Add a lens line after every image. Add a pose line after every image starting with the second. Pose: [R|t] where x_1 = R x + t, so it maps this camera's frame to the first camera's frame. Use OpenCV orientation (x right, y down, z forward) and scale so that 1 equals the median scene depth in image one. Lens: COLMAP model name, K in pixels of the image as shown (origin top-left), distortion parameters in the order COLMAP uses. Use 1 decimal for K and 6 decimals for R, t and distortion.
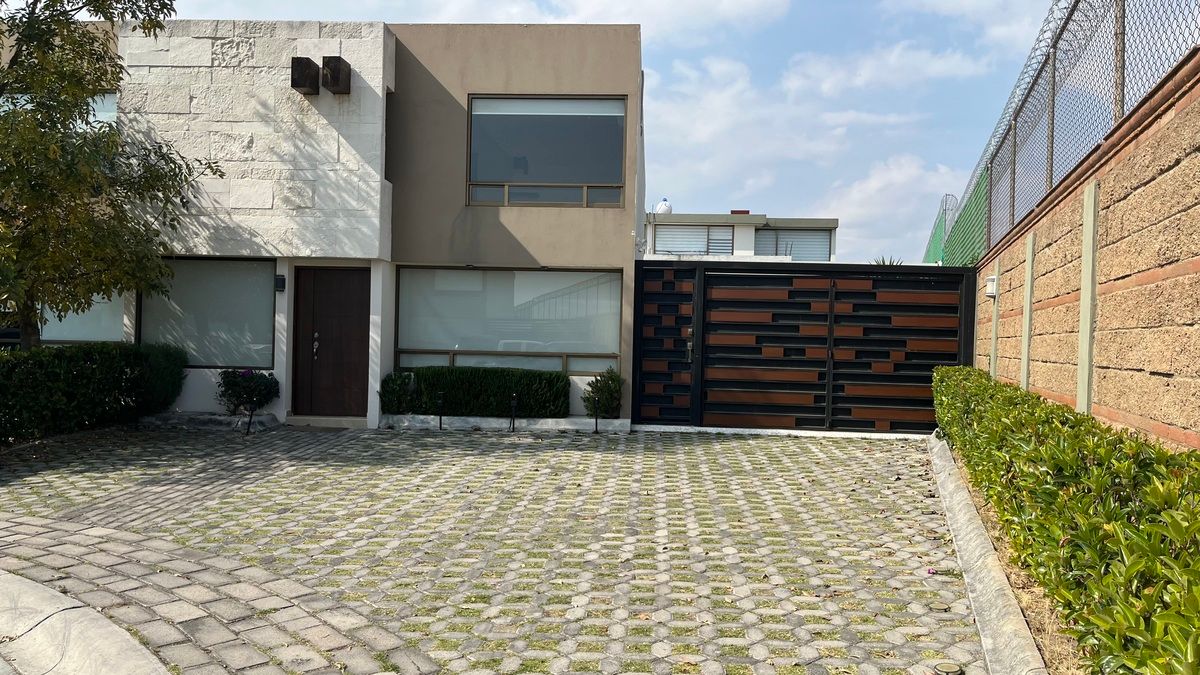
lens RADIAL K [[902.0, 0, 600.6], [0, 902.0, 340.8], [0, 0, 1]] dist [0.010143, 0.009301]
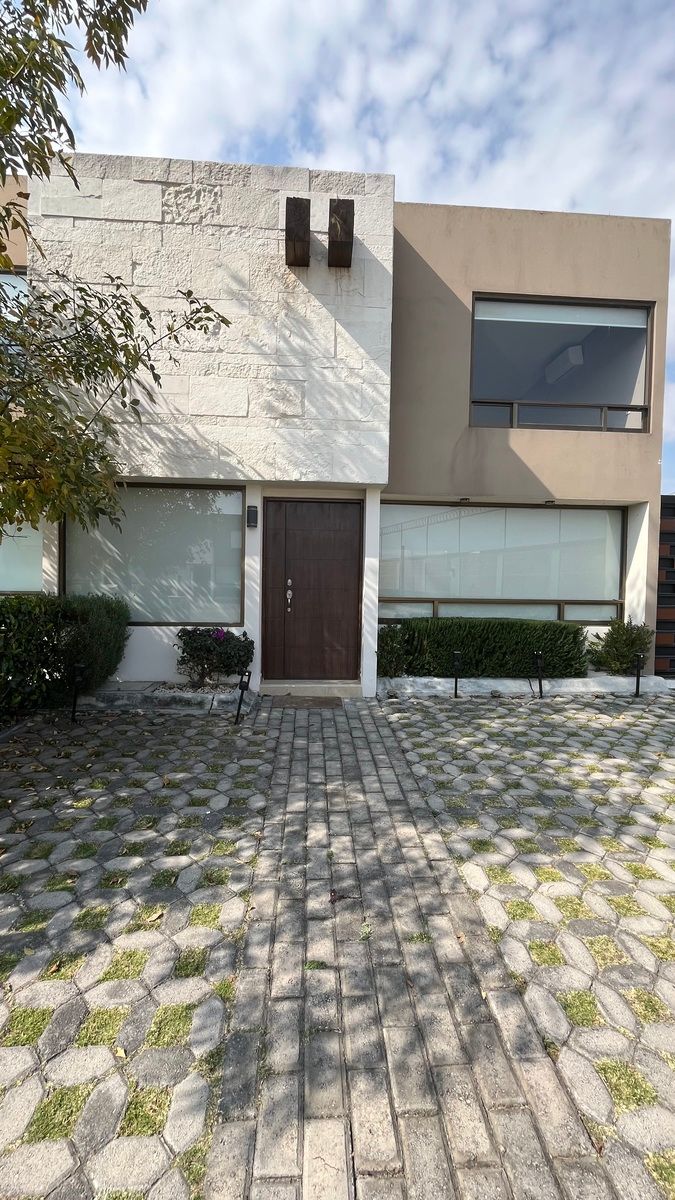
lens RADIAL K [[483.1, 0, 336.6], [0, 483.1, 595.8], [0, 0, 1]] dist [-0.002740, 0.000131]
pose [[0.993350, -0.009836, 0.114713, -0.334757], [0.006106, 0.999443, 0.032815, -0.008591], [-0.114971, -0.031897, 0.992857, 0.579049]]
